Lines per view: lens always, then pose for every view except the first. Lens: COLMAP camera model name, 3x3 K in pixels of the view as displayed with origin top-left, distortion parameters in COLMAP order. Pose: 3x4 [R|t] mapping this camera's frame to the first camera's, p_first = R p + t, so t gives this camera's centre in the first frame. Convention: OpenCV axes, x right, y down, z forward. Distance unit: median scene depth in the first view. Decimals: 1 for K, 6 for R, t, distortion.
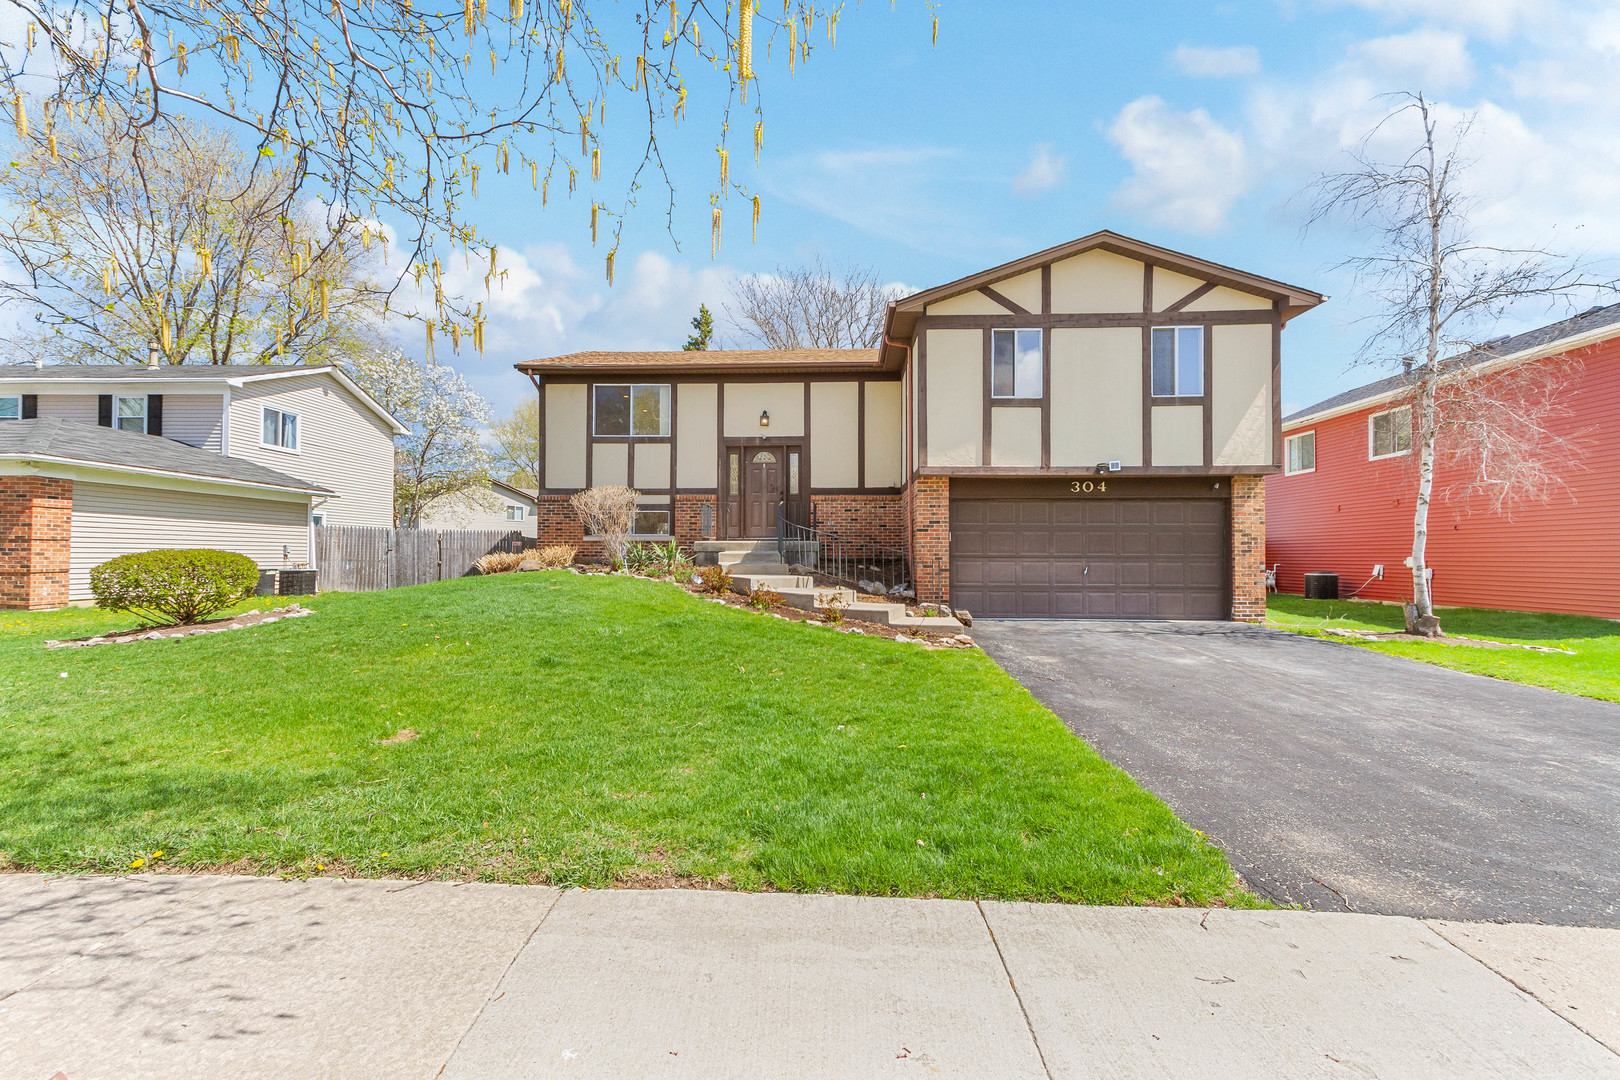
lens RADIAL K [[742.1, 0, 813.6], [0, 742.1, 554.2], [0, 0, 1]] dist [0.029887, -0.000258]
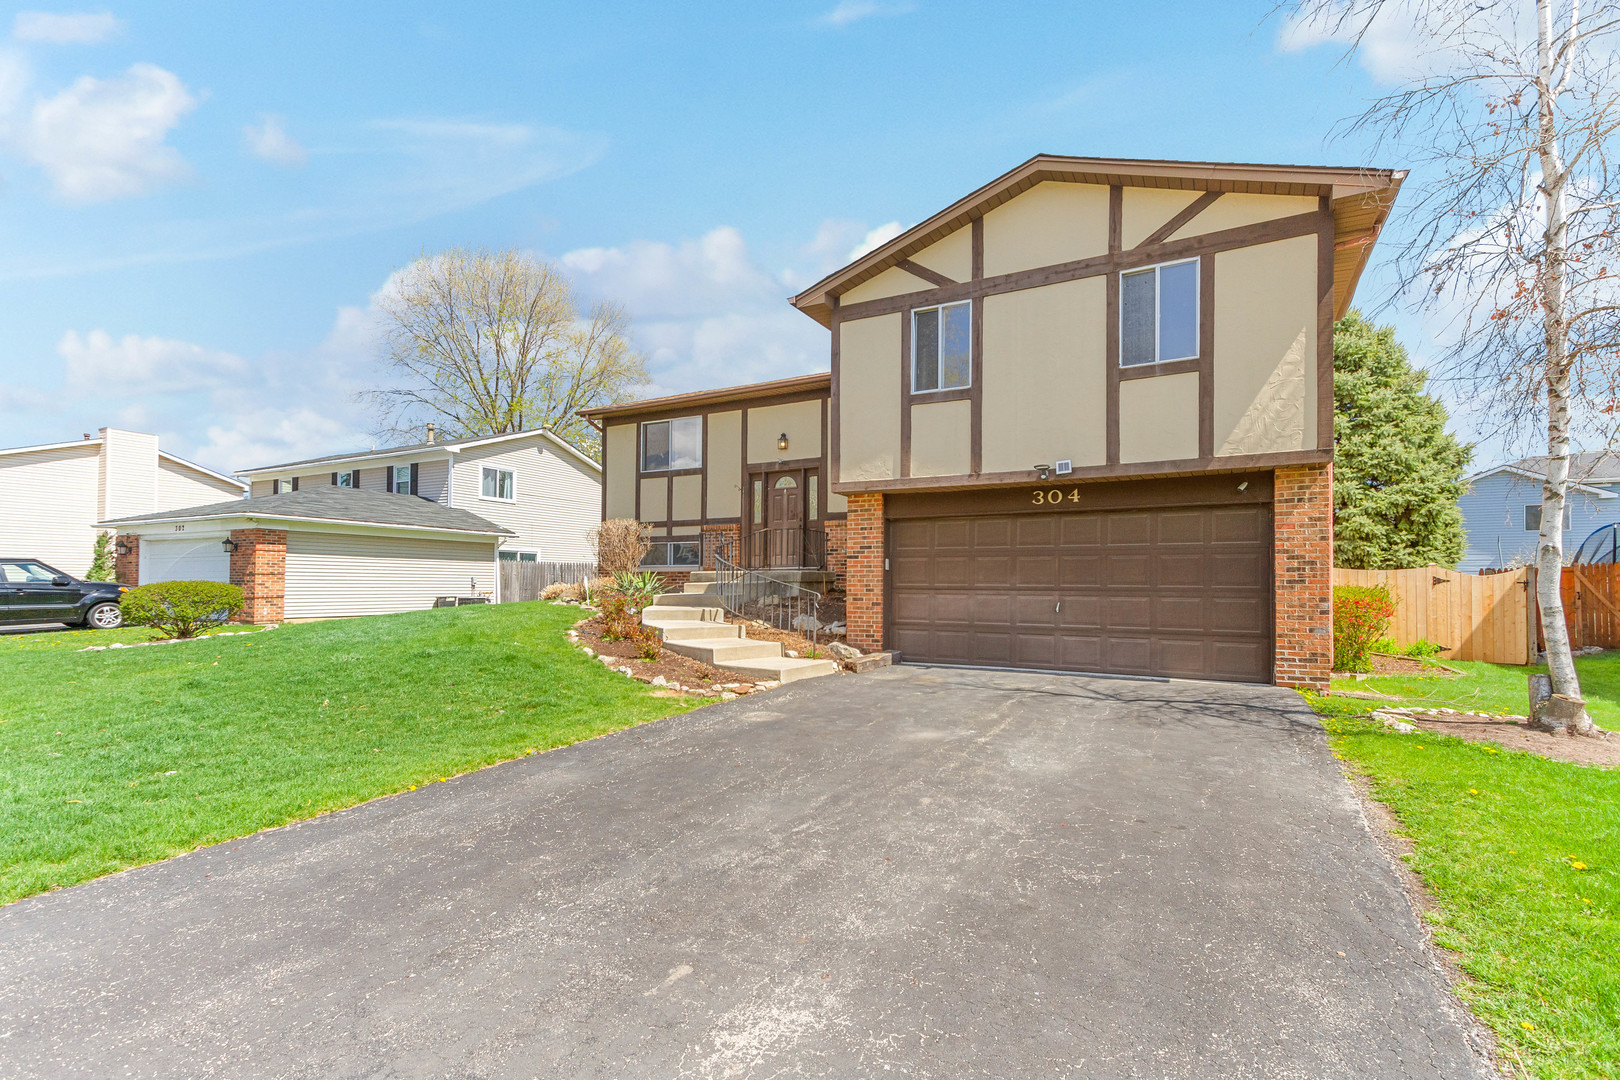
lens RADIAL K [[750.0, 0, 810.4], [0, 750.0, 583.6], [0, 0, 1]] dist [0.023865, -0.000141]
pose [[0.893167, 0.000187, -0.449726, 0.494712], [-0.001474, 0.999996, -0.002512, 0.000363], [0.449723, 0.002907, 0.893163, 0.204870]]
